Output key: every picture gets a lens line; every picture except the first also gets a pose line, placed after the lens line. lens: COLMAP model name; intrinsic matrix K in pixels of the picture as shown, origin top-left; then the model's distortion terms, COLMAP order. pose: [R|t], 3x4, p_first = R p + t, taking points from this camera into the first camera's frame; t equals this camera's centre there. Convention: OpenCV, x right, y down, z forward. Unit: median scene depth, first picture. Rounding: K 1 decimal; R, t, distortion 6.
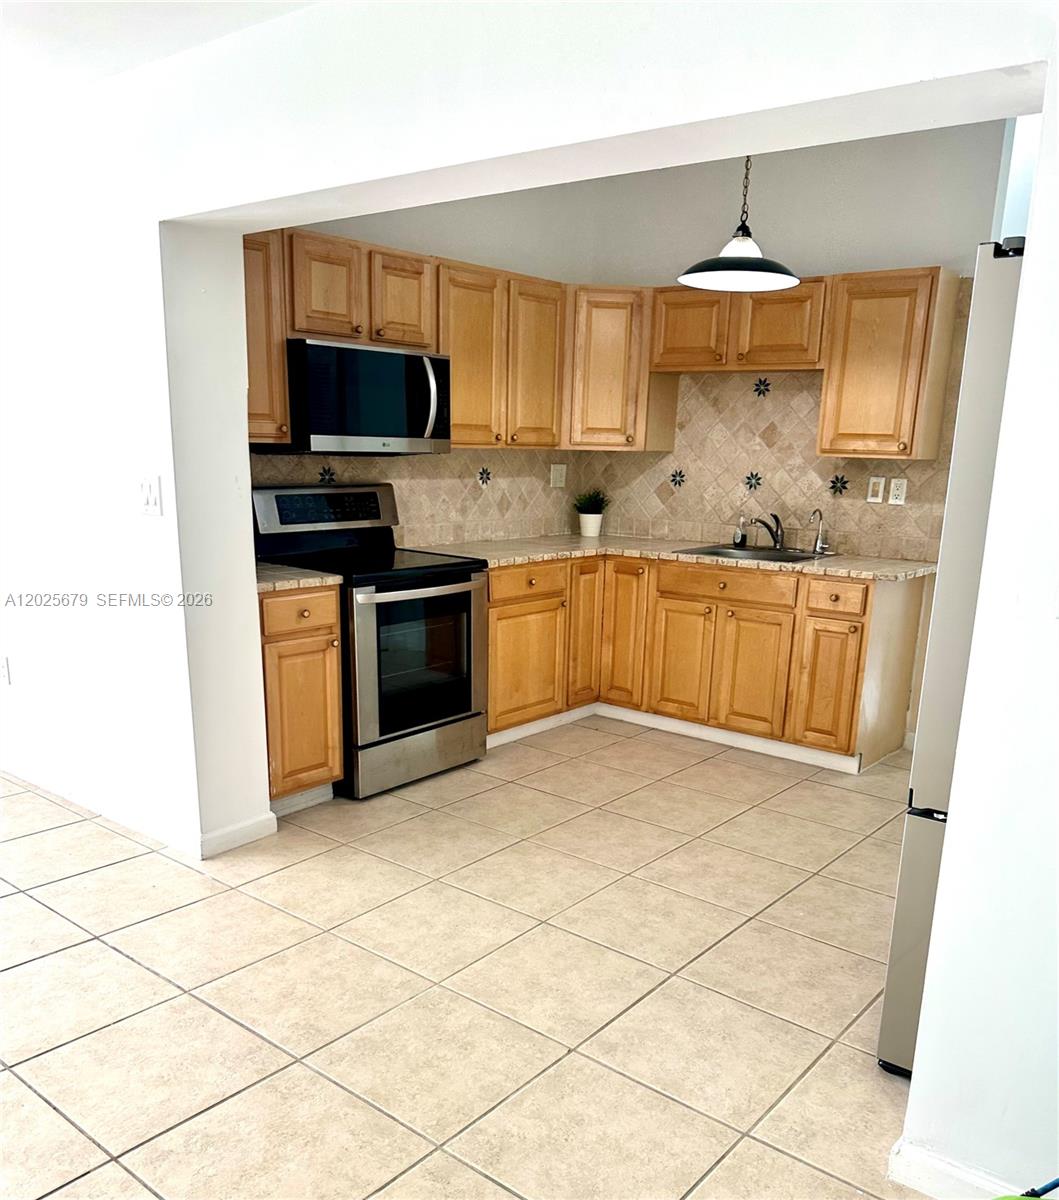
lens RADIAL K [[1001.5, 0, 535.4], [0, 1001.5, 712.2], [0, 0, 1]] dist [0.086759, -0.121578]
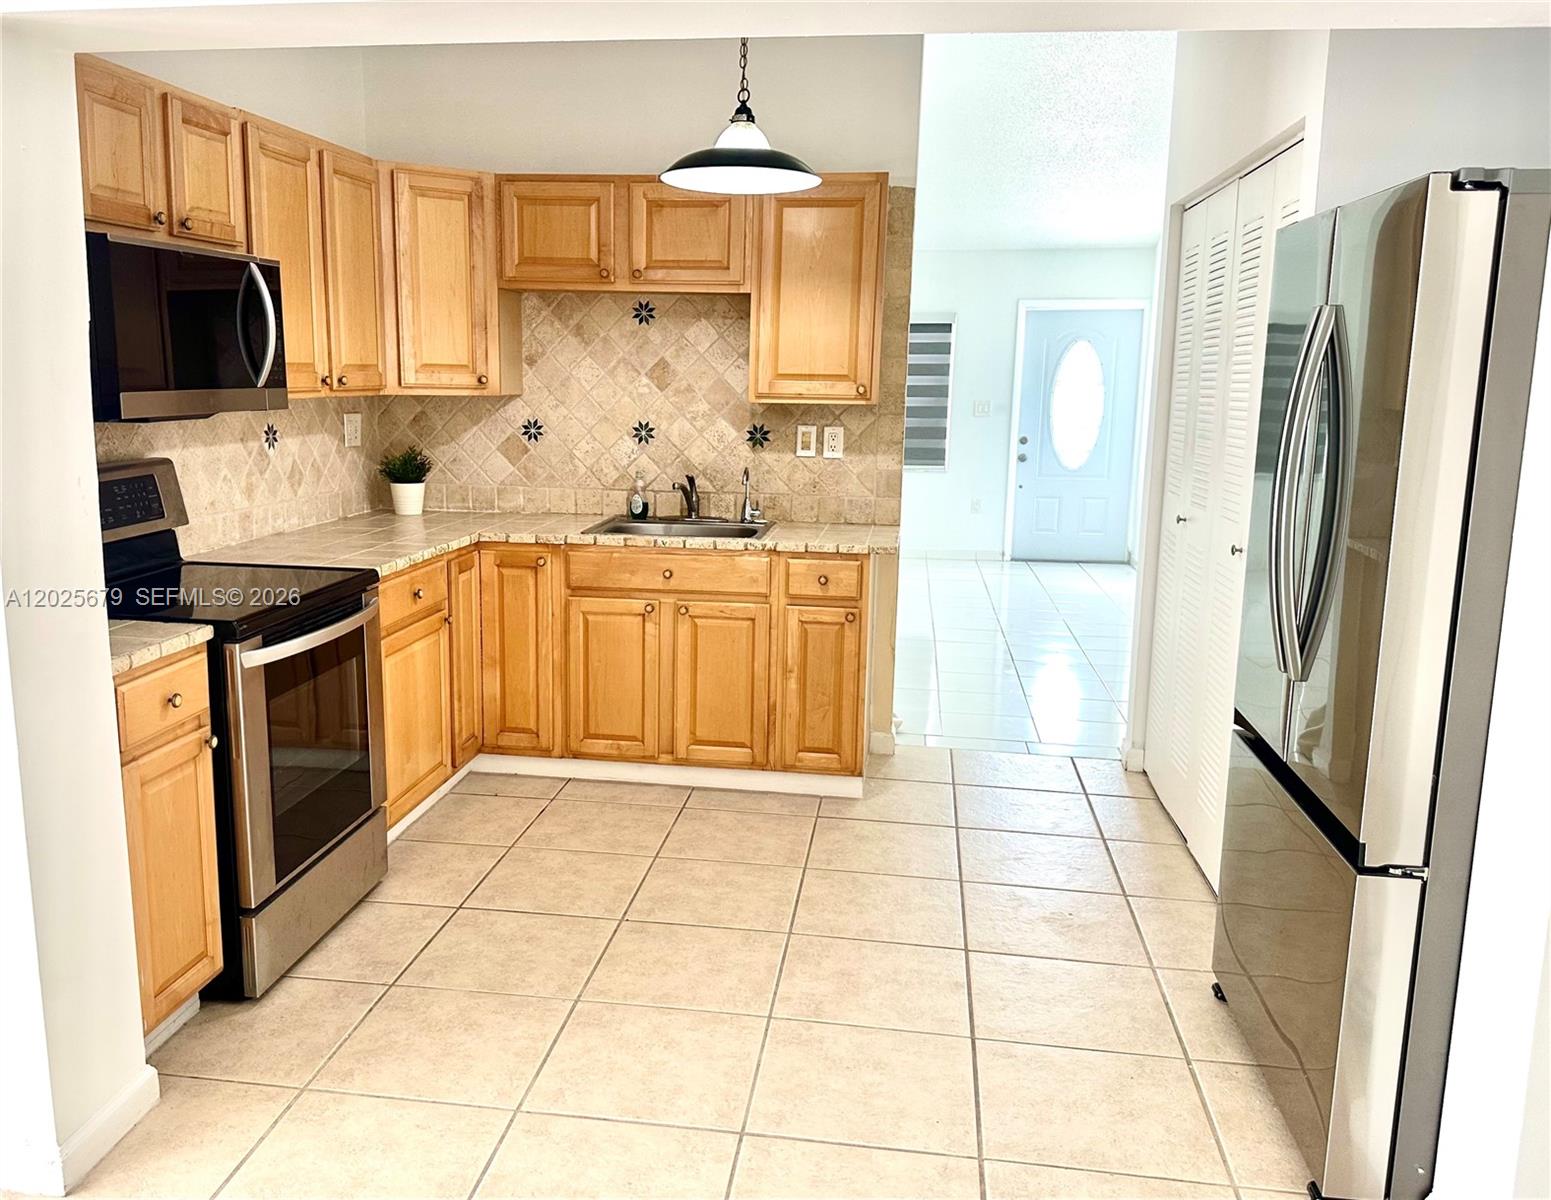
lens RADIAL K [[1268.3, 0, 778.7], [0, 1268.3, 614.5], [0, 0, 1]] dist [0.057157, -0.089490]
pose [[0.865337, -0.103126, 0.490466, -0.205840], [0.135952, 0.990209, -0.031661, -0.056136], [-0.482398, 0.094077, 0.870885, 0.149124]]
